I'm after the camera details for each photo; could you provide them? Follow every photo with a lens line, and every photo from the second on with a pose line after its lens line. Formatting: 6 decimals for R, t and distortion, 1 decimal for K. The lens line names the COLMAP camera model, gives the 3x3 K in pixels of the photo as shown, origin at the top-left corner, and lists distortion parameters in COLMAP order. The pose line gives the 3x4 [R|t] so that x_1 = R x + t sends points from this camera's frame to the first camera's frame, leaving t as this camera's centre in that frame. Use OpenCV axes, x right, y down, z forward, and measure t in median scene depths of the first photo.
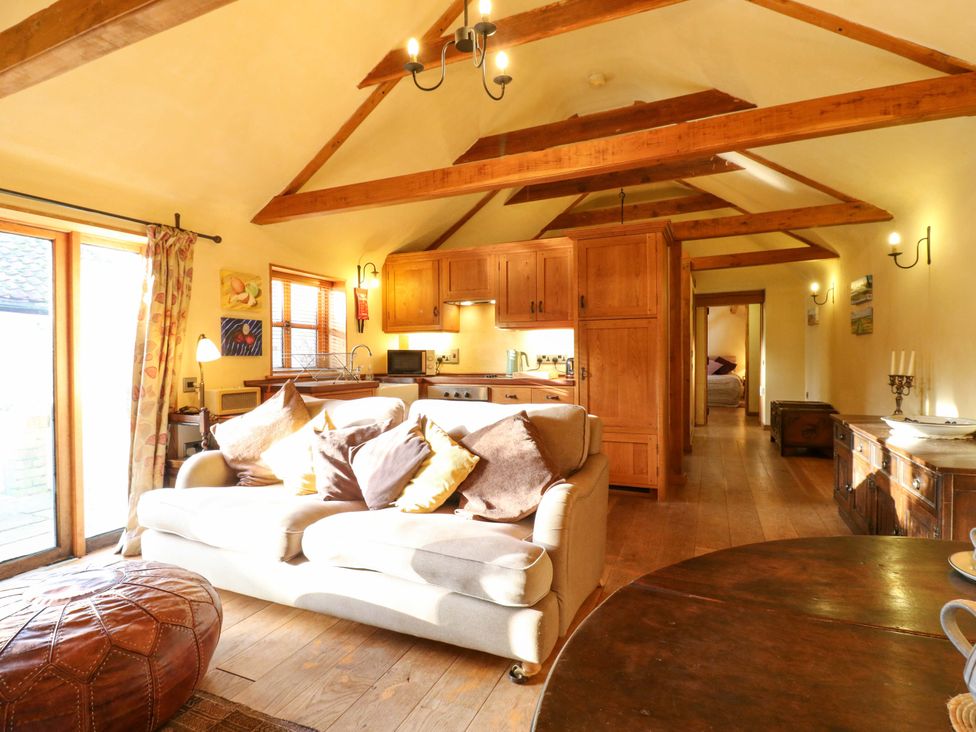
lens RADIAL K [[511.0, 0, 504.8], [0, 511.0, 361.6], [0, 0, 1]] dist [0.001634, -0.013179]
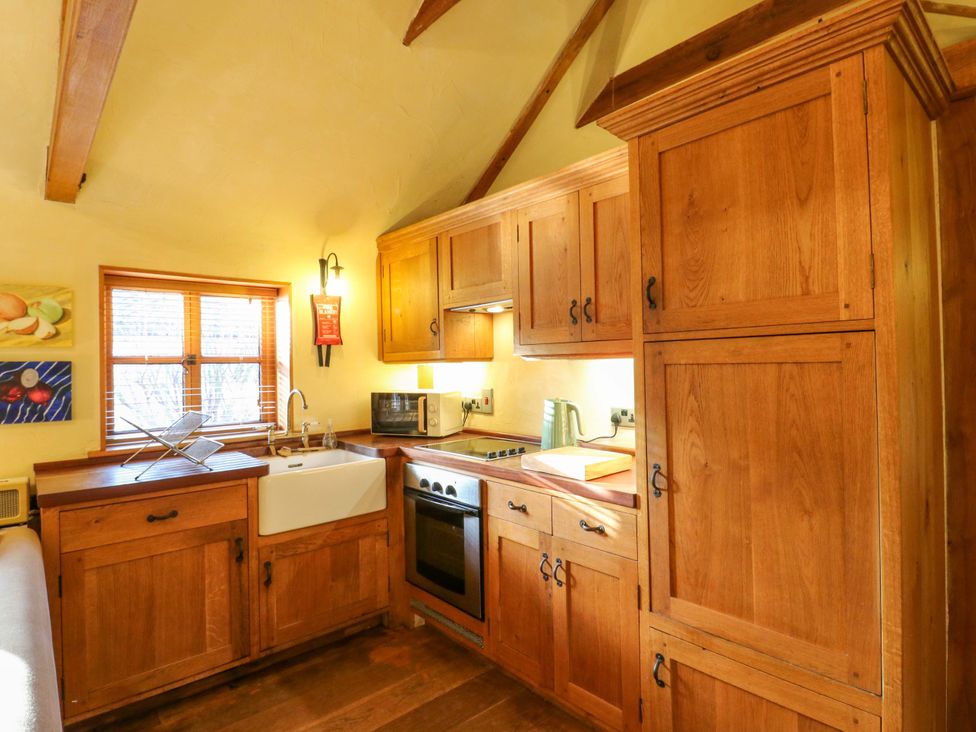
lens RADIAL K [[530.5, 0, 501.6], [0, 530.5, 359.0], [0, 0, 1]] dist [0.004931, -0.017637]
pose [[0.905333, -0.014022, -0.424470, 0.218249], [0.007728, 0.999833, -0.016546, -0.061985], [0.424631, 0.011699, 0.905291, 0.589361]]
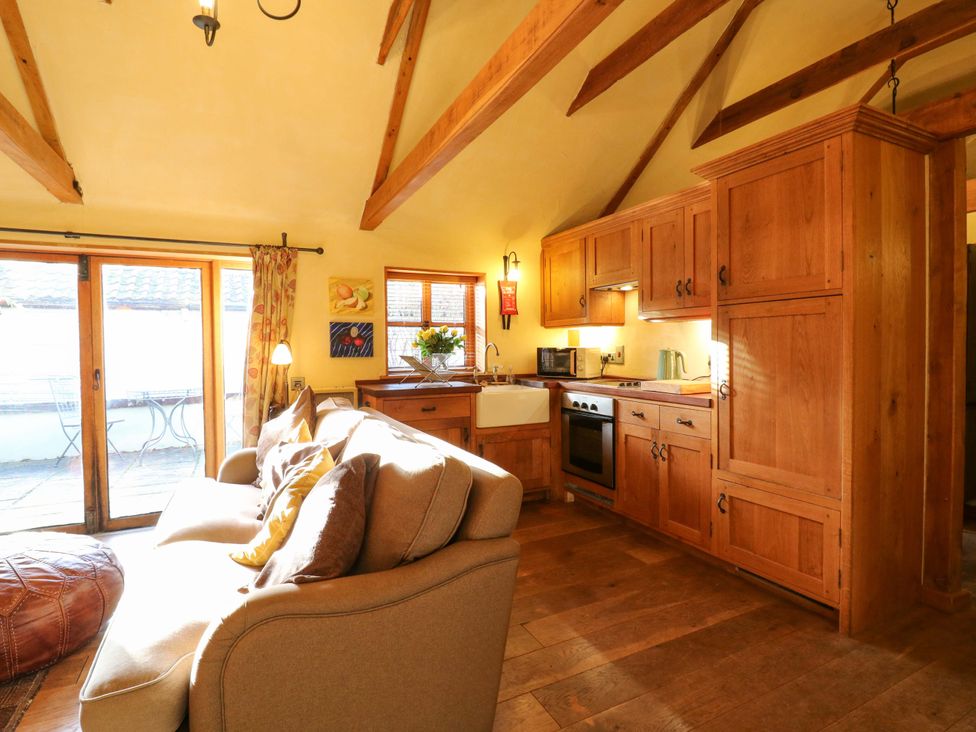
lens RADIAL K [[512.0, 0, 493.3], [0, 512.0, 358.3], [0, 0, 1]] dist [-0.010535, -0.000954]
pose [[0.756732, 0.015782, -0.653535, 0.350700], [-0.002610, 0.999774, 0.021121, -0.027782], [0.653720, -0.014277, 0.756602, 0.335909]]
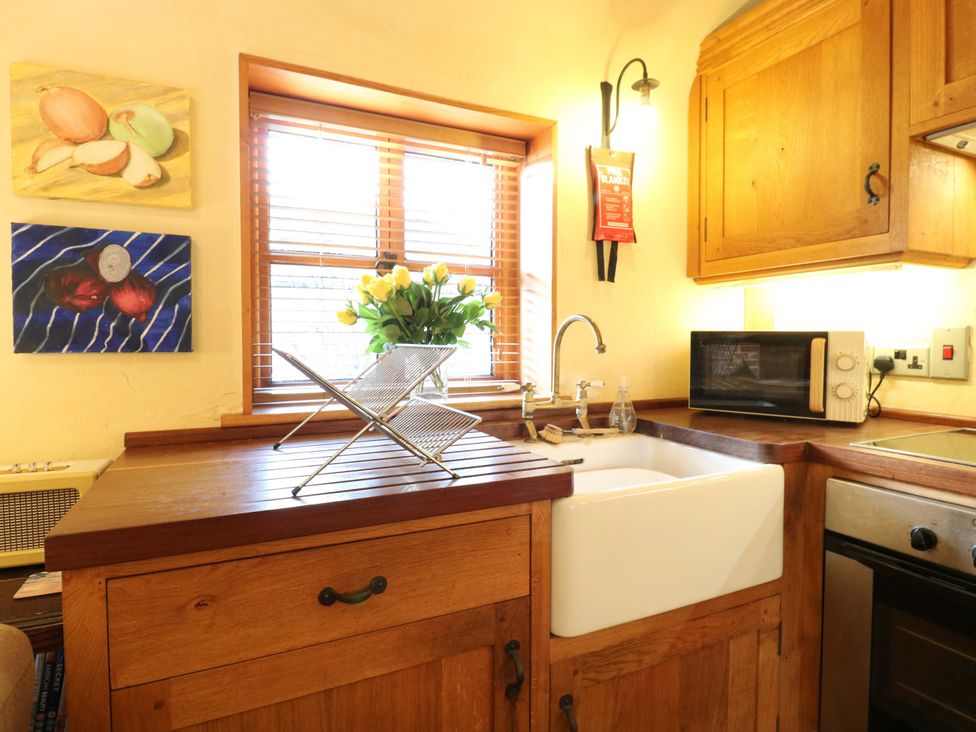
lens RADIAL K [[543.9, 0, 494.3], [0, 543.9, 356.3], [0, 0, 1]] dist [0.002373, -0.015309]
pose [[0.747129, 0.029609, -0.664019, -0.112164], [-0.013333, 0.999474, 0.029565, -0.018834], [0.664546, -0.013236, 0.747131, 0.791045]]
